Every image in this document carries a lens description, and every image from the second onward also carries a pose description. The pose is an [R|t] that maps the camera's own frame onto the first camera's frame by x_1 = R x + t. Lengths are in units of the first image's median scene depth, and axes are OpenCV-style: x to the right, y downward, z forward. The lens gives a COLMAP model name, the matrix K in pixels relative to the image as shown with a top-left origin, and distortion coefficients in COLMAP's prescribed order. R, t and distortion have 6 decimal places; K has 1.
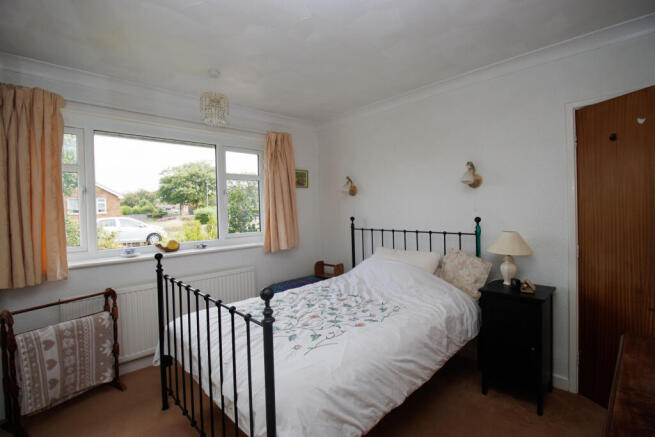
lens RADIAL K [[309.5, 0, 328.1], [0, 309.5, 222.6], [0, 0, 1]] dist [-0.003567, -0.001823]
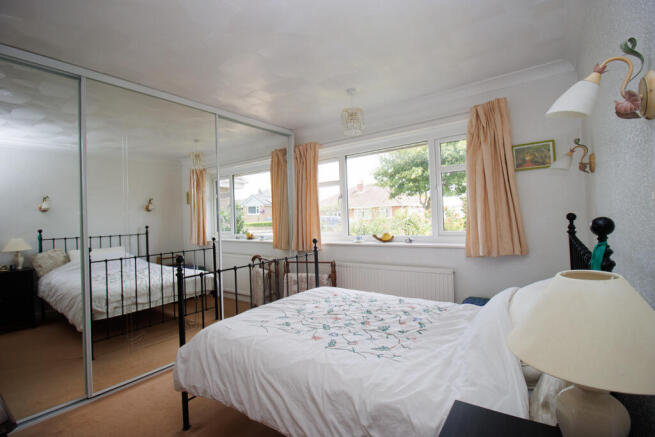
lens RADIAL K [[309.5, 0, 328.1], [0, 309.5, 214.2], [0, 0, 1]] dist [-0.003567, -0.001823]
pose [[0.157386, 0.004029, -0.987529, 0.814349], [-0.011683, 0.999929, 0.002218, -0.018305], [0.987468, 0.011188, 0.157422, 0.747300]]
